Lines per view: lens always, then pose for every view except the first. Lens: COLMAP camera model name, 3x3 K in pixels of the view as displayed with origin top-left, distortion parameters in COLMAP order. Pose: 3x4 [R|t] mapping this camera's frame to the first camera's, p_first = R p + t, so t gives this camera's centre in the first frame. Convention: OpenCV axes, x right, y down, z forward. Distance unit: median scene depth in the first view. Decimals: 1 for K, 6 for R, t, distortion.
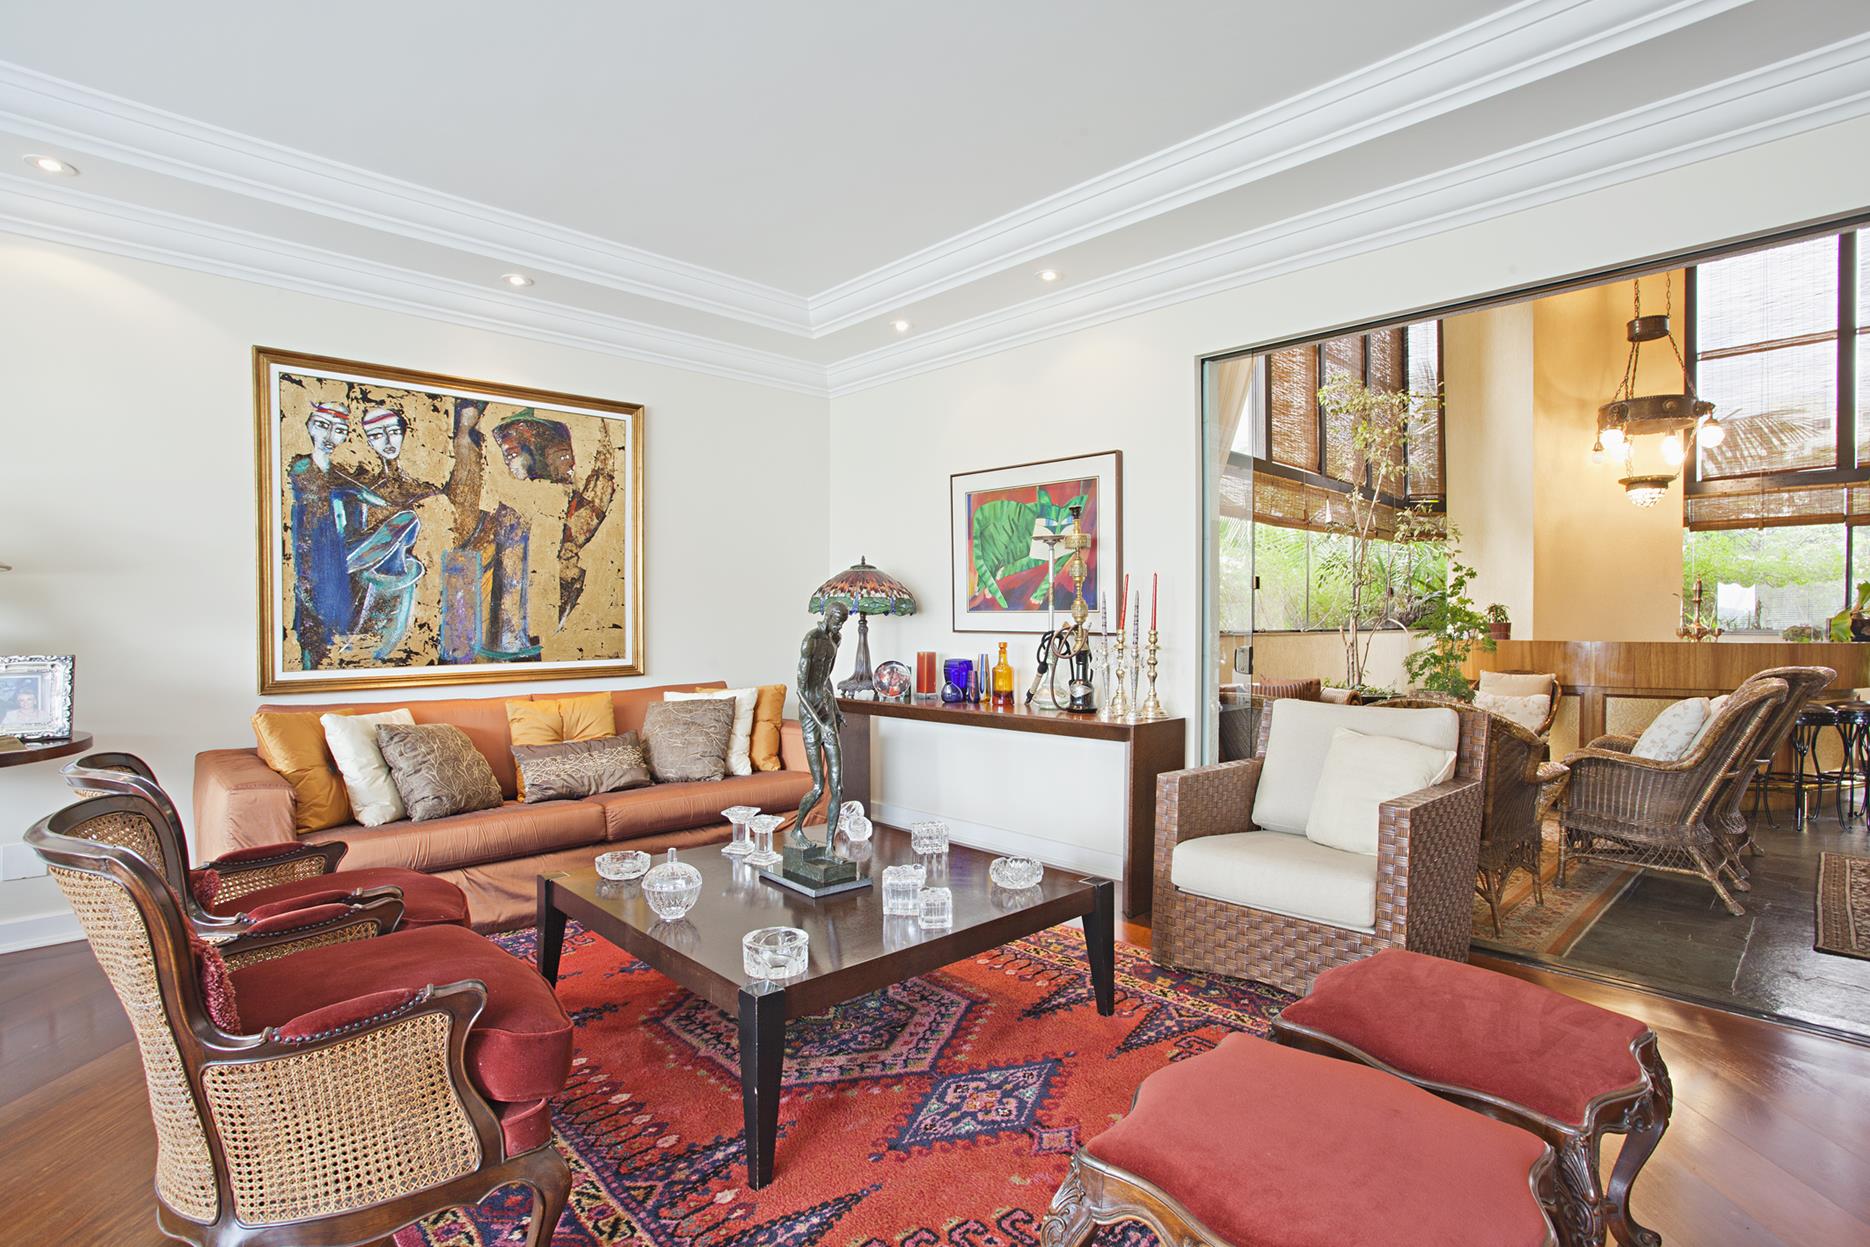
lens RADIAL K [[908.0, 0, 939.2], [0, 908.0, 620.4], [0, 0, 1]] dist [-0.037082, 0.002382]
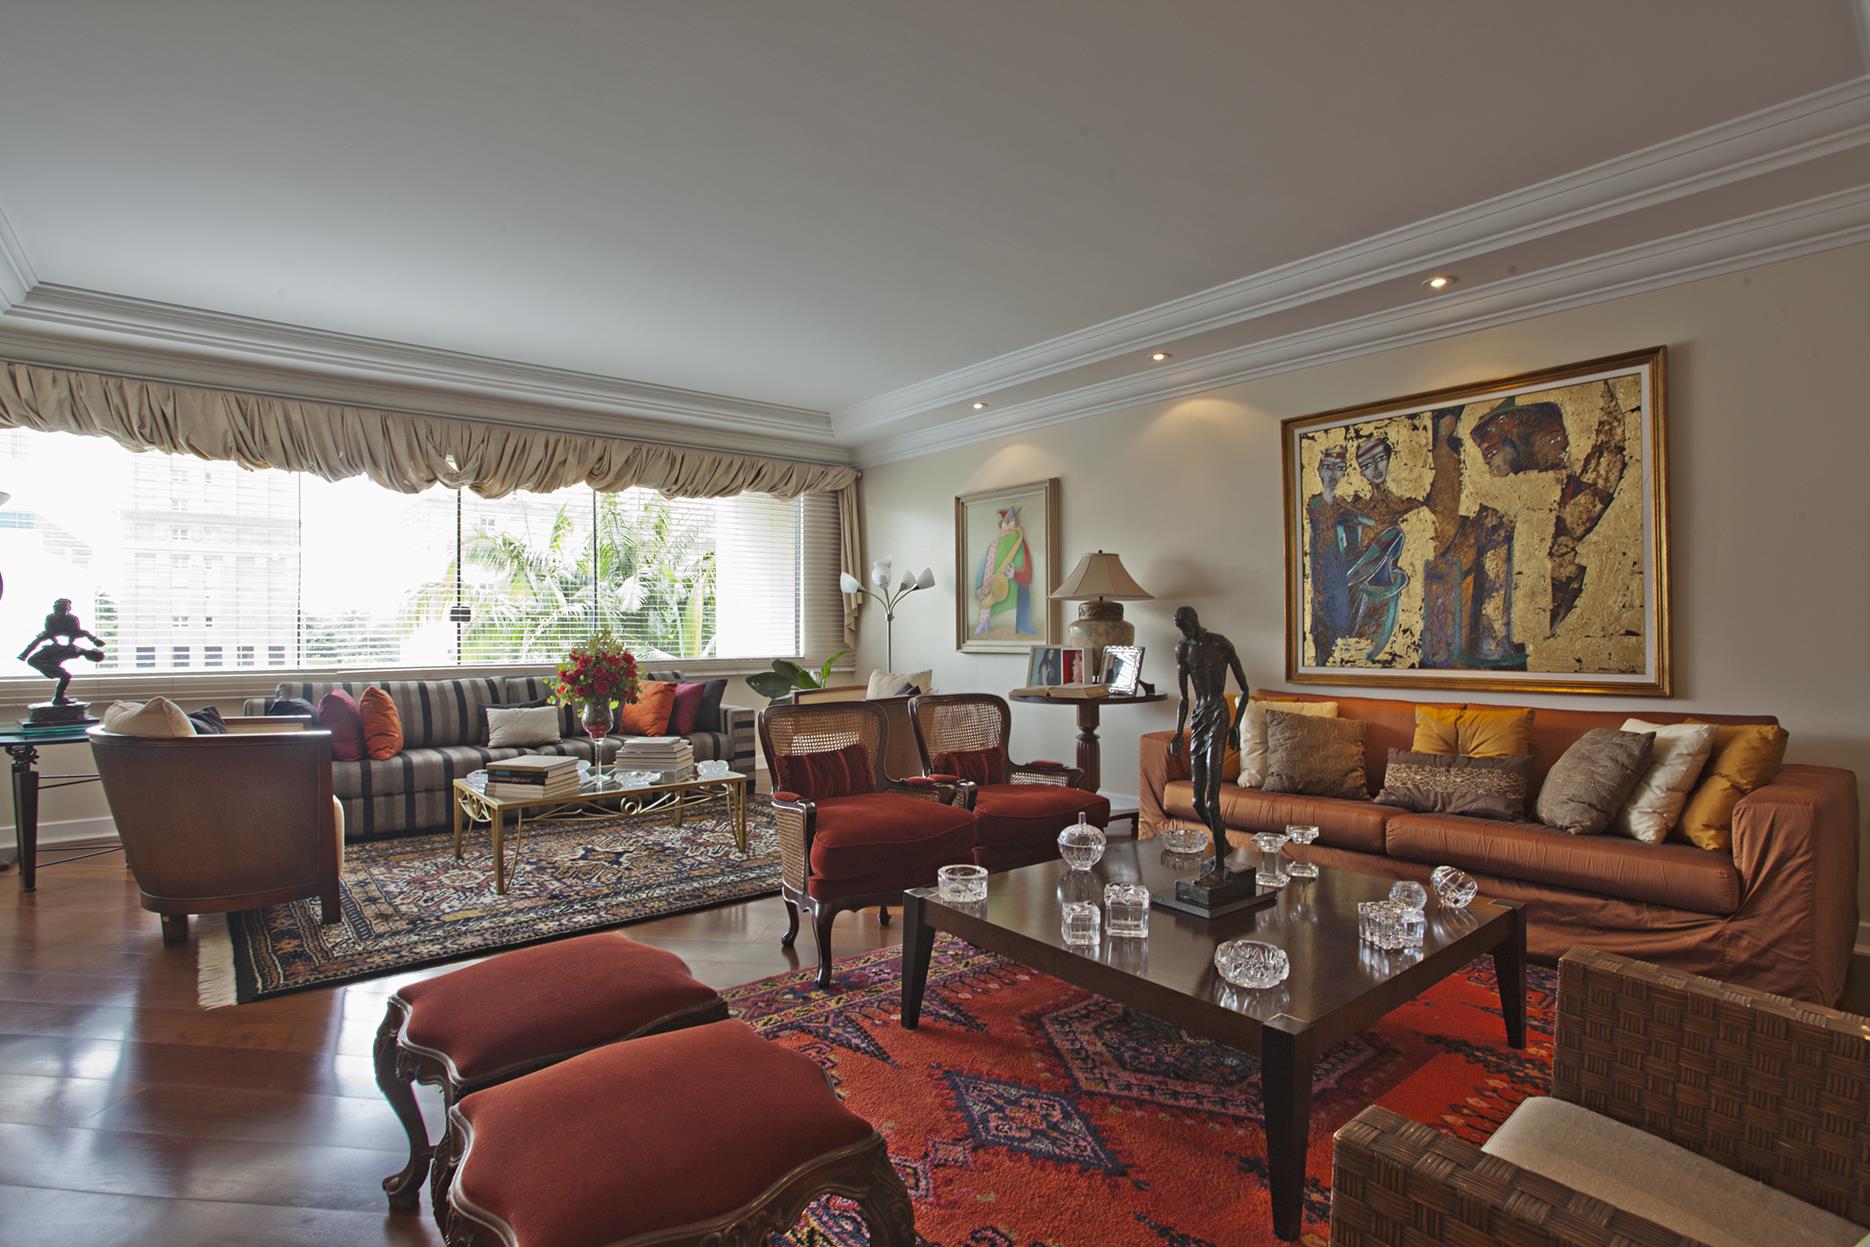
lens RADIAL K [[908.0, 0, 943.5], [0, 908.0, 624.9], [0, 0, 1]] dist [-0.037082, 0.002382]
pose [[-0.070034, -0.002600, -0.997541, 0.519323], [-0.001122, 0.999996, -0.002528, 0.001728], [0.997544, 0.000942, -0.070036, 0.495774]]
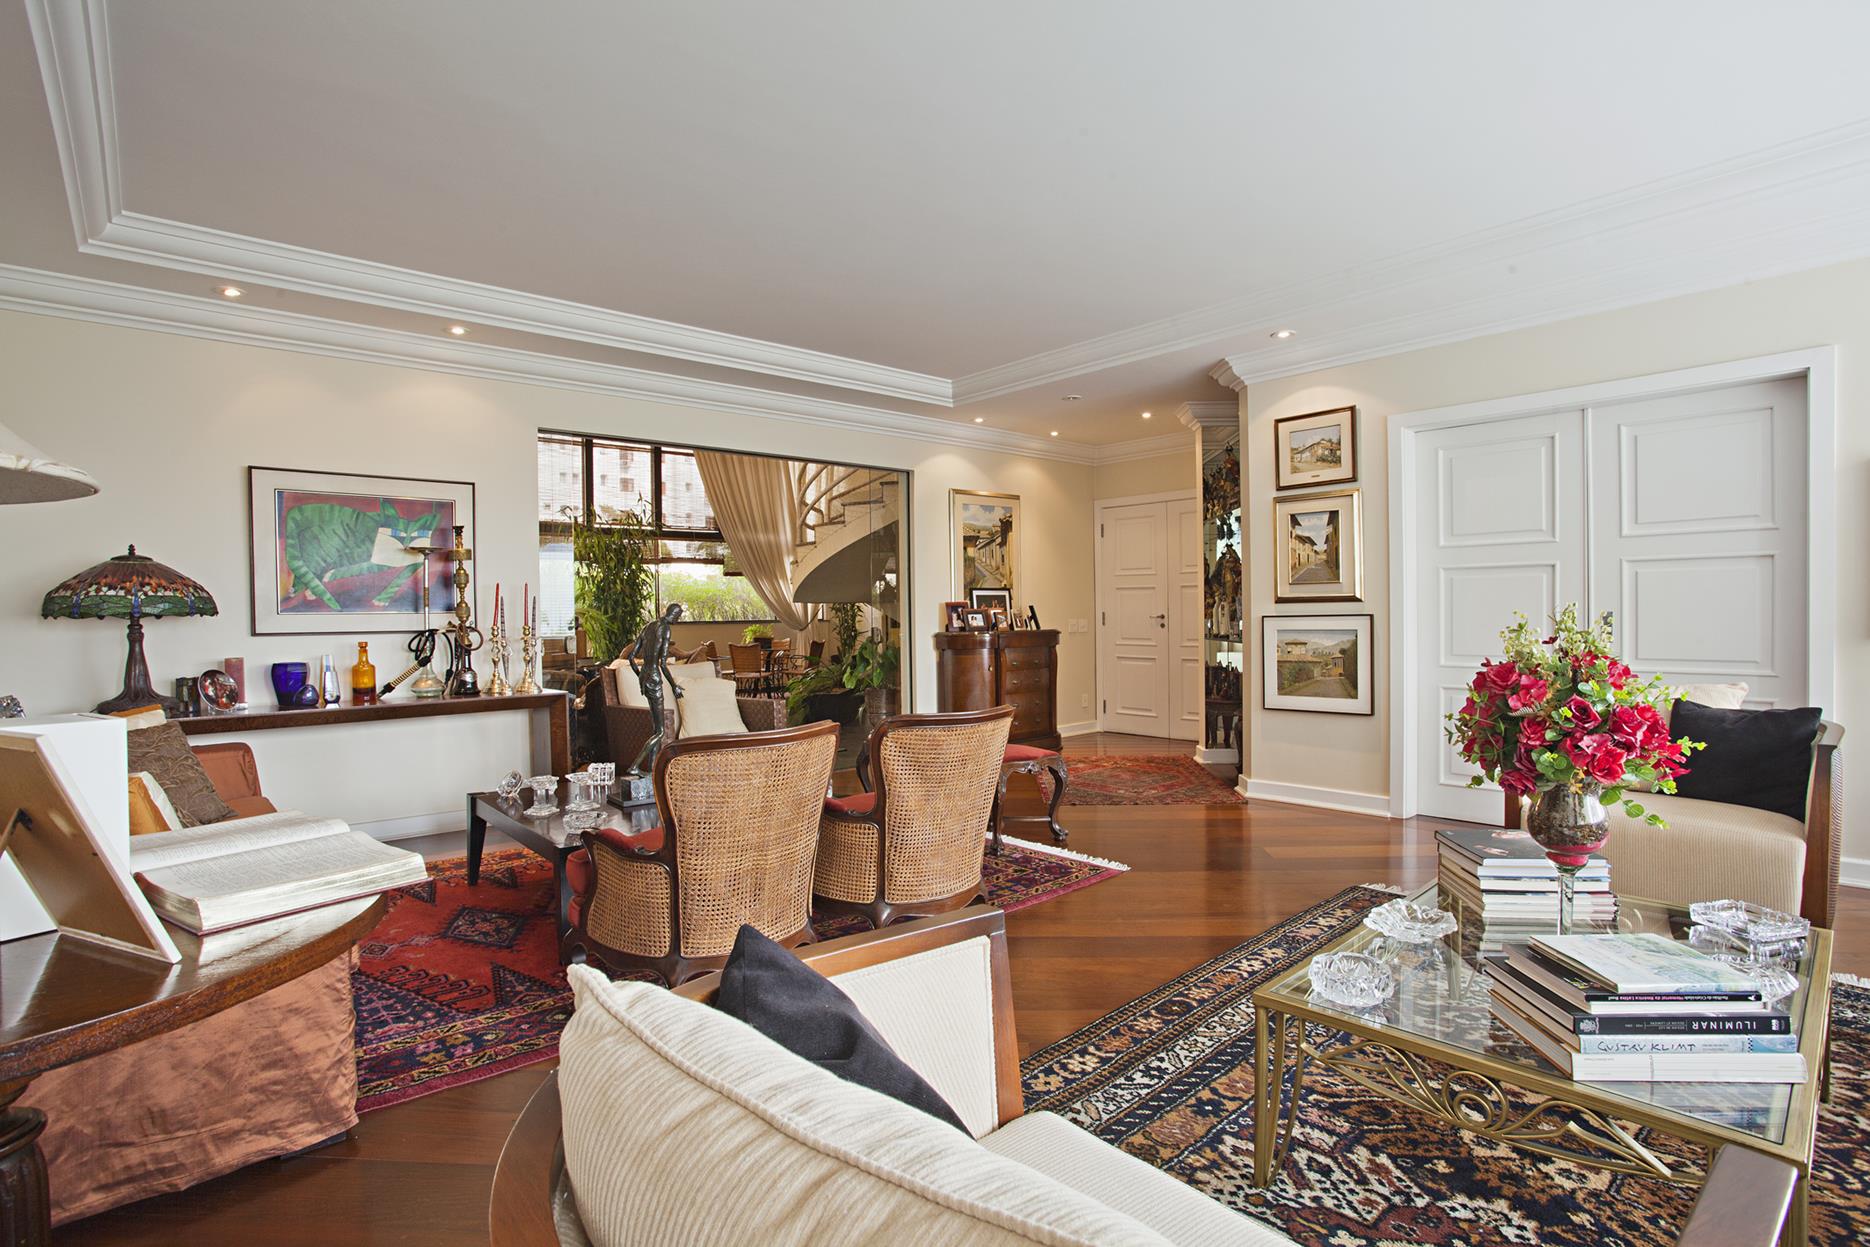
lens RADIAL K [[930.2, 0, 934.4], [0, 930.2, 620.3], [0, 0, 1]] dist [-0.000568, -0.000020]
pose [[0.037943, -0.010223, 0.999228, -1.050870], [0.018450, 0.999784, 0.009528, 0.001163], [-0.999110, 0.018075, 0.038123, 0.305275]]
